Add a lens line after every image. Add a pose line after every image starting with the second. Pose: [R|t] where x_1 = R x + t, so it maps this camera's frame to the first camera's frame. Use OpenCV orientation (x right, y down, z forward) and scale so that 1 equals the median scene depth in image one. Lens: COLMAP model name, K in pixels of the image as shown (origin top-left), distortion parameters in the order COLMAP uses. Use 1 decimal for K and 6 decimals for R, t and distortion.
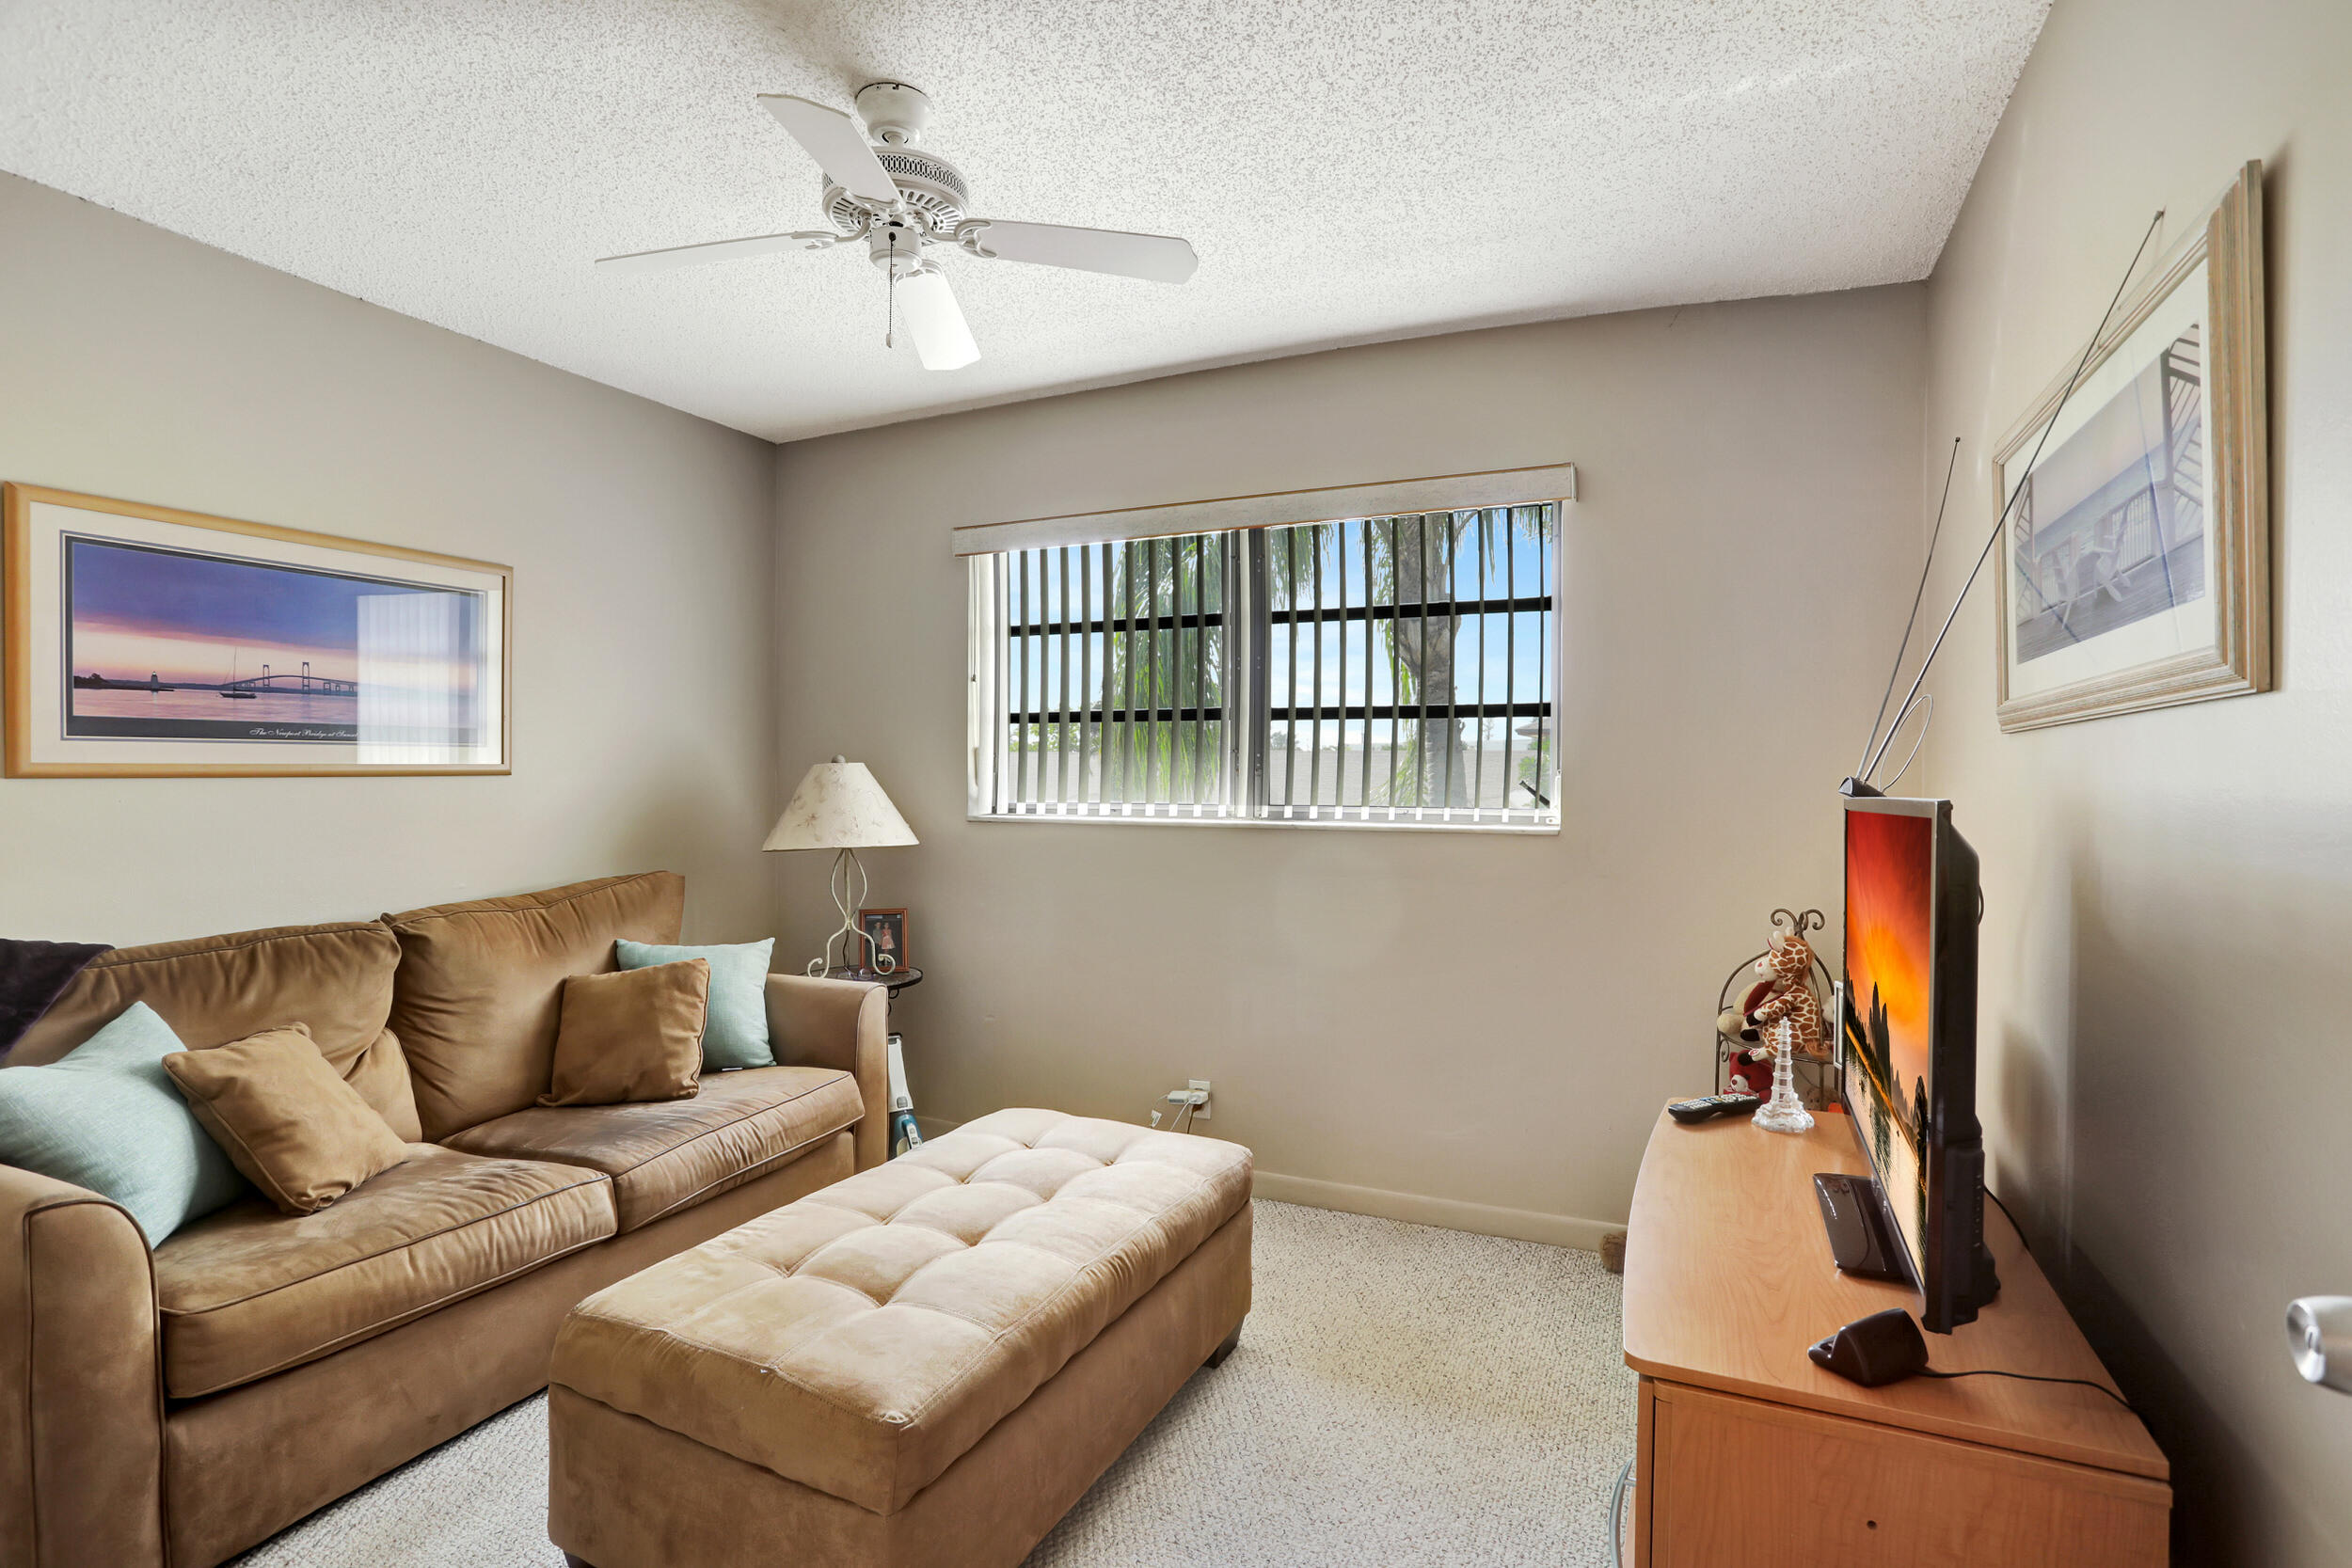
lens RADIAL K [[1148.2, 0, 1176.1], [0, 1148.2, 769.5], [0, 0, 1]] dist [-0.080198, 0.036348]
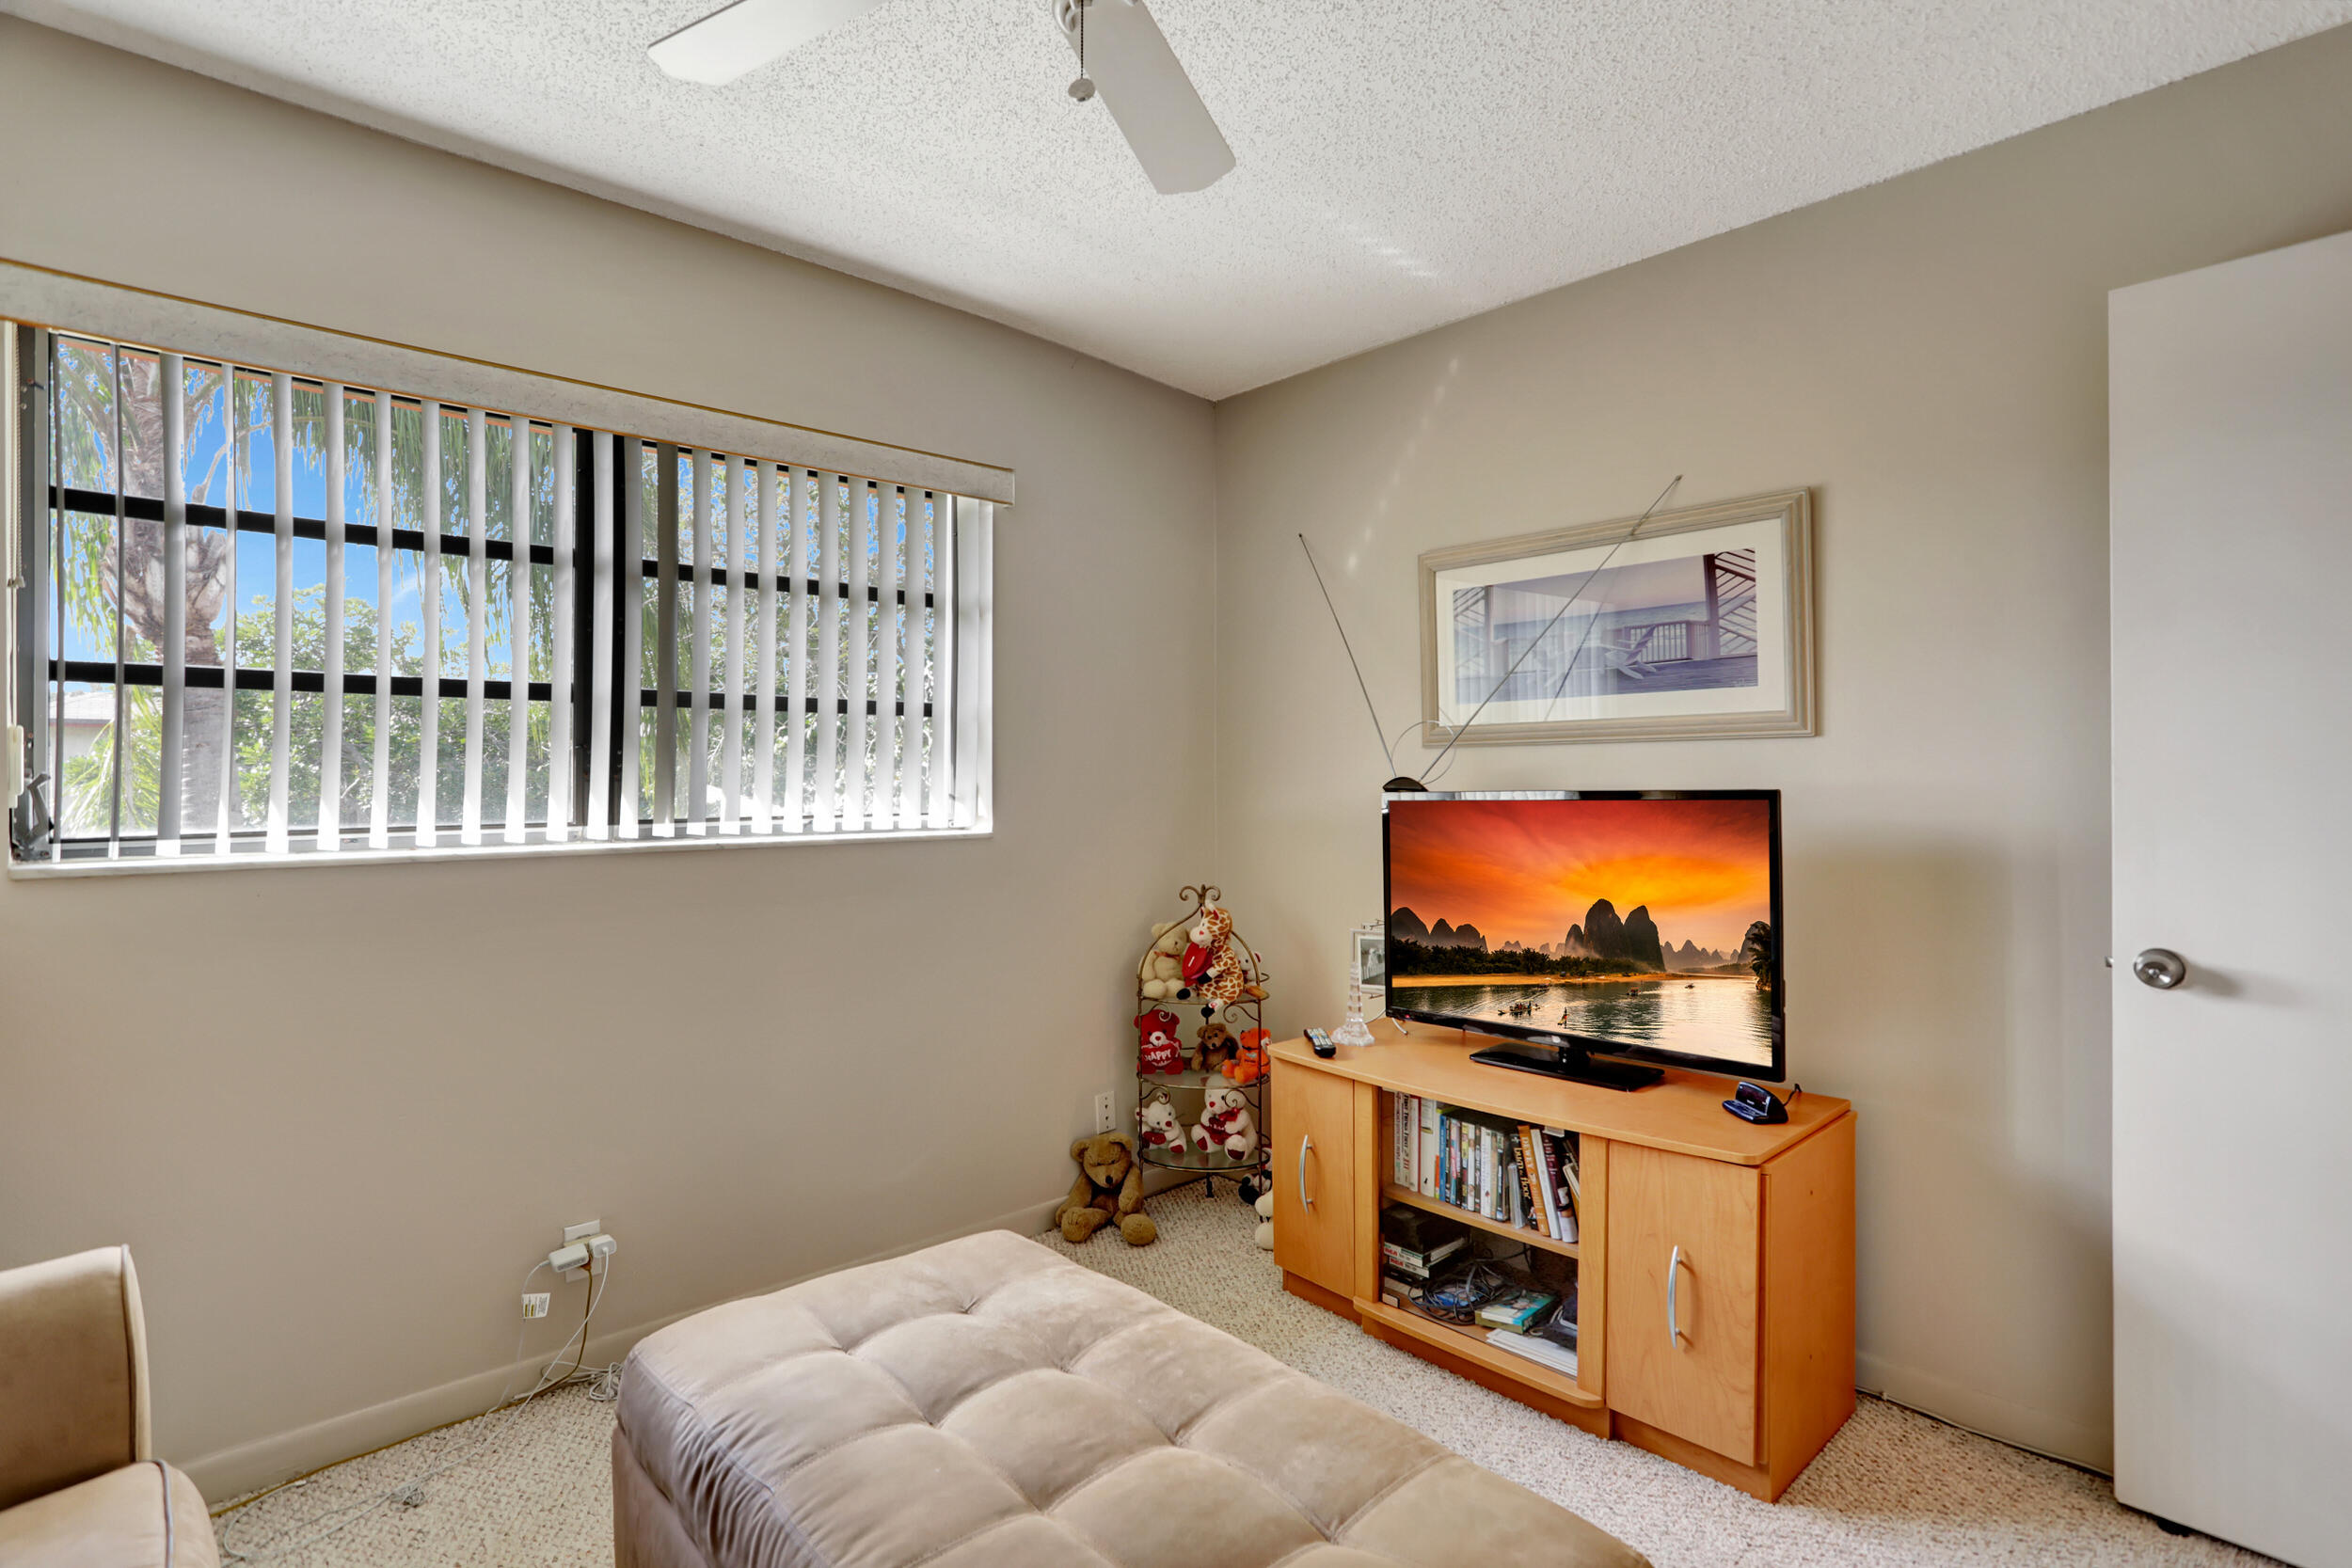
lens RADIAL K [[1148.2, 0, 1176.1], [0, 1148.2, 769.5], [0, 0, 1]] dist [-0.080198, 0.036348]
pose [[0.354673, -0.014201, 0.934882, -0.472983], [-0.002020, 0.999871, 0.015955, -0.011379], [-0.934988, -0.007548, 0.354599, 0.431263]]
